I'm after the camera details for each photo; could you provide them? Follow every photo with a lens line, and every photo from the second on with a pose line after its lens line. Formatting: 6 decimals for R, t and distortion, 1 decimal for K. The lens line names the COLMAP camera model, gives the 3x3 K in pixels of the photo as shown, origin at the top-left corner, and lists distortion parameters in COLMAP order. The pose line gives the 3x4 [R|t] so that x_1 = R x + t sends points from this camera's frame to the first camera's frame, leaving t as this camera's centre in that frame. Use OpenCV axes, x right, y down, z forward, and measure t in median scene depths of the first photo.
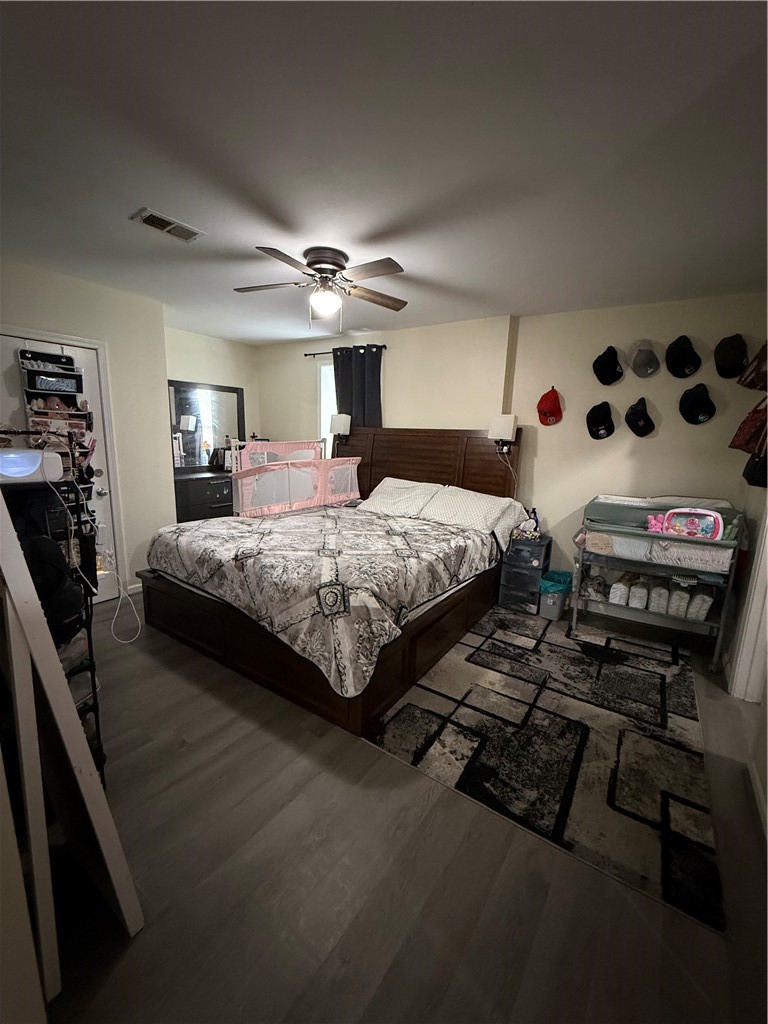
lens RADIAL K [[412.1, 0, 386.4], [0, 412.1, 508.4], [0, 0, 1]] dist [0.002041, -0.000112]
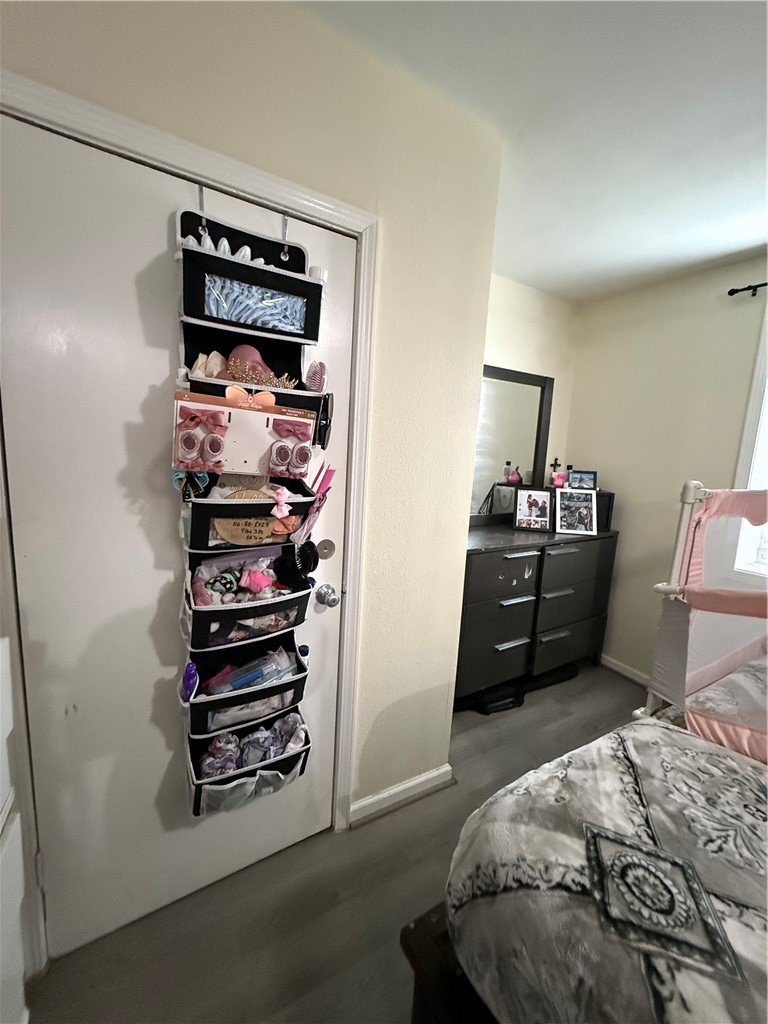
lens RADIAL K [[412.1, 0, 386.6], [0, 412.1, 510.6], [0, 0, 1]] dist [0.002041, -0.000112]
pose [[0.906518, 0.085804, -0.413356, -0.524331], [-0.106352, 0.993964, -0.026913, -0.130415], [0.408552, 0.068358, 0.910172, 0.714169]]
